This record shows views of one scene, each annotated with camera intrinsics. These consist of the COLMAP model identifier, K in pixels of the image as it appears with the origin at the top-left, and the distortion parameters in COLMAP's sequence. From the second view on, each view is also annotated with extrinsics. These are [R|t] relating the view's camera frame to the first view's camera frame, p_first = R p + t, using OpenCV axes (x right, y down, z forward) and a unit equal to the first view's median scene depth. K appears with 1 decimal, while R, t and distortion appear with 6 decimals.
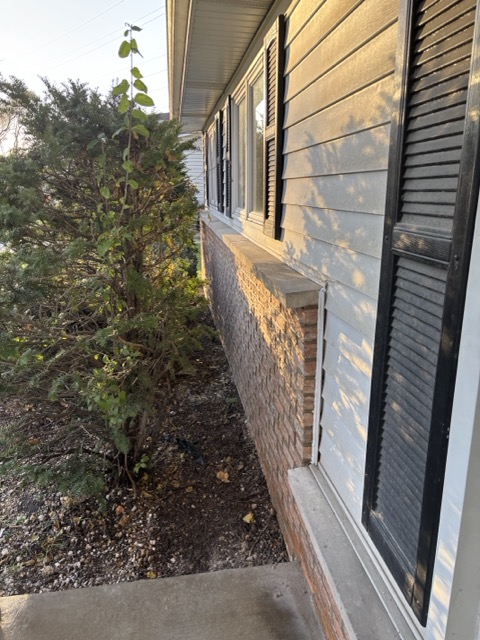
lens RADIAL K [[493.5, 0, 240.0], [0, 493.5, 320.0], [0, 0, 1]] dist [-0.005879, 0.001437]
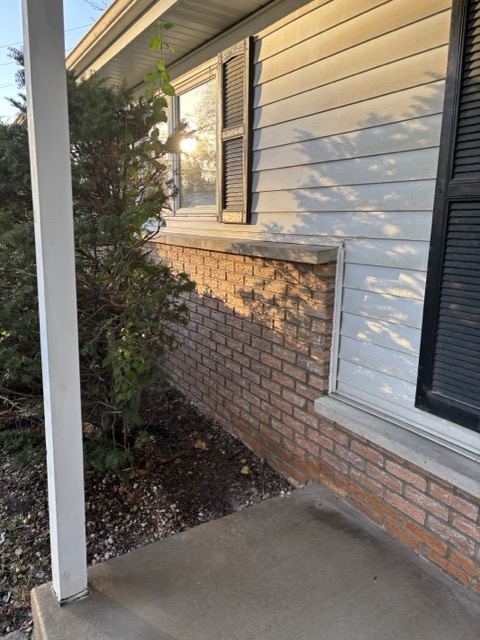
lens RADIAL K [[493.5, 0, 240.0], [0, 493.5, 320.0], [0, 0, 1]] dist [-0.005879, 0.001437]
pose [[0.916074, -0.071882, 0.394514, -0.527621], [0.093238, 0.995021, -0.035205, 0.129934], [-0.390019, 0.069034, 0.918215, -0.059589]]
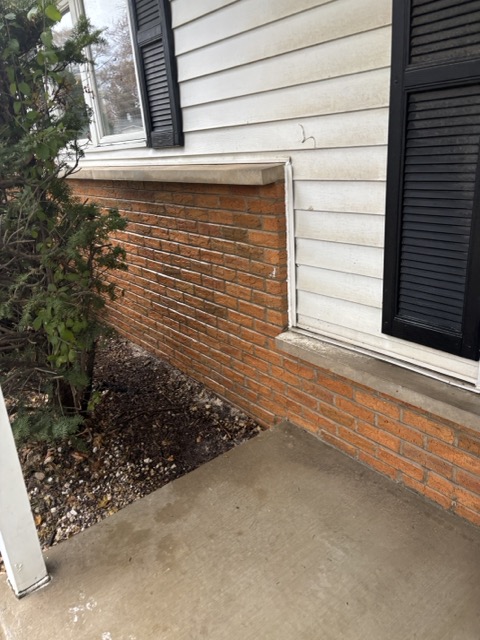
lens RADIAL K [[493.7, 0, 250.7], [0, 493.7, 329.0], [0, 0, 1]] dist [0.021879, -0.006158]
pose [[0.855483, -0.237526, 0.460142, -0.457107], [0.200020, 0.971201, 0.129464, 0.125780], [-0.477641, -0.018717, 0.878356, 0.033768]]
